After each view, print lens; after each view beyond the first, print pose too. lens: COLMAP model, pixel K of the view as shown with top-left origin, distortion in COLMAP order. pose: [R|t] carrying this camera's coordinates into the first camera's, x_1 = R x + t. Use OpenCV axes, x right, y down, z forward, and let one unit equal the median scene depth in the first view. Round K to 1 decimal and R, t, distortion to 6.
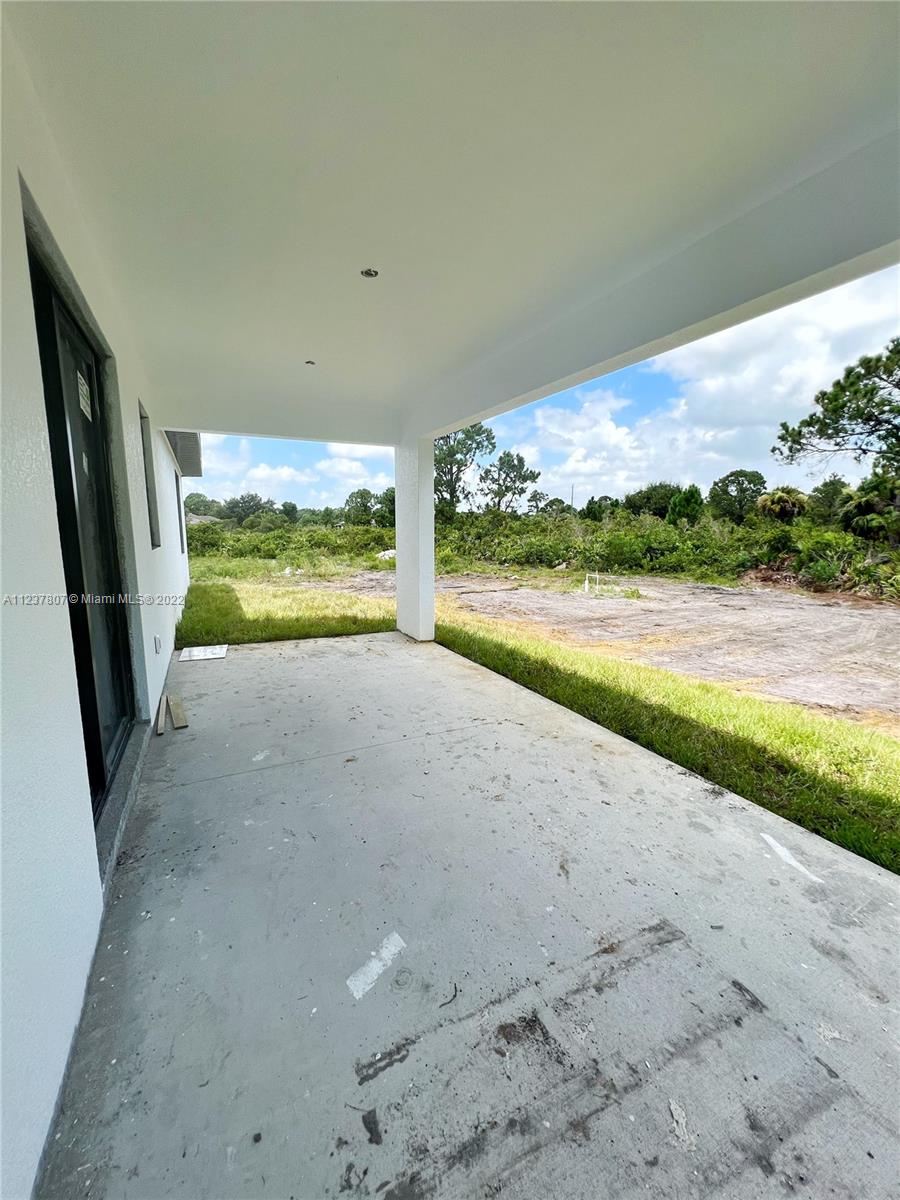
lens RADIAL K [[473.8, 0, 450.0], [0, 473.8, 600.0], [0, 0, 1]] dist [-0.000447, -0.000260]
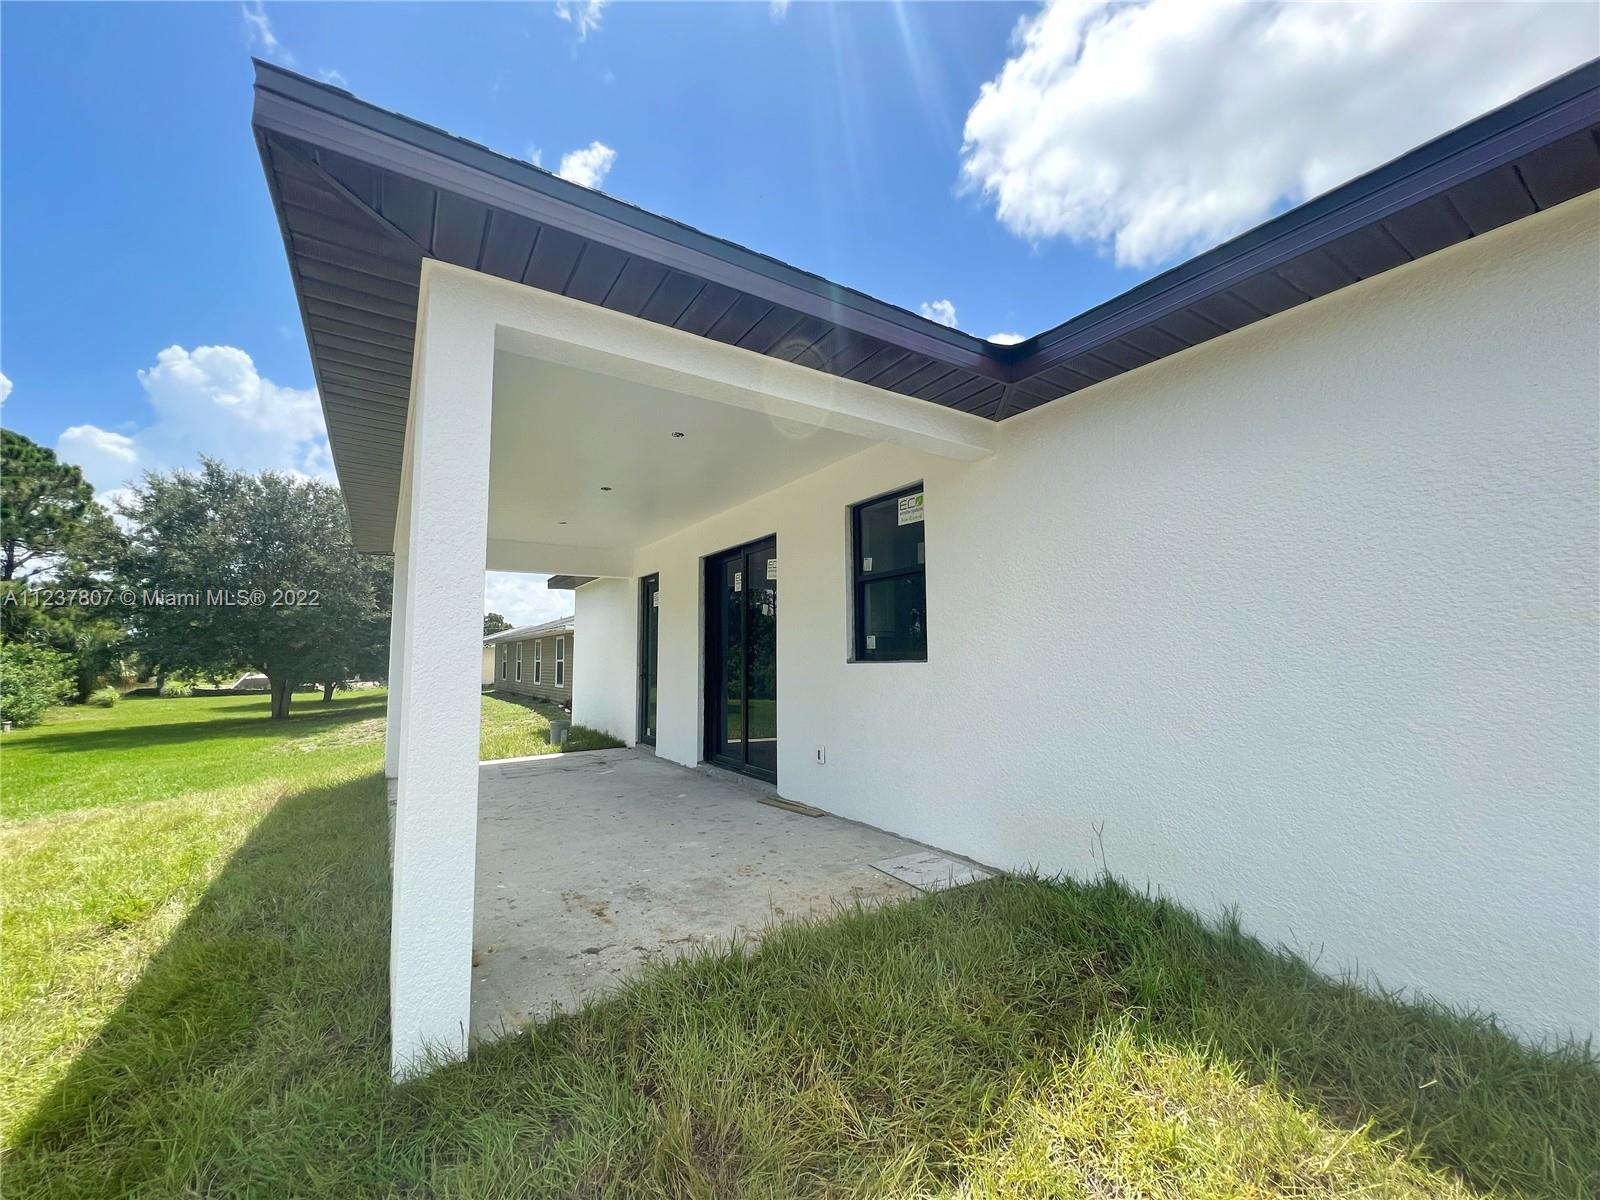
lens RADIAL K [[631.7, 0, 800.0], [0, 631.7, 600.0], [0, 0, 1]] dist [-0.000447, -0.000260]
pose [[-0.993253, -0.004037, -0.115896, -0.331377], [-0.010366, 0.998484, 0.054064, -0.247130], [0.115502, 0.054901, -0.991789, 1.844551]]
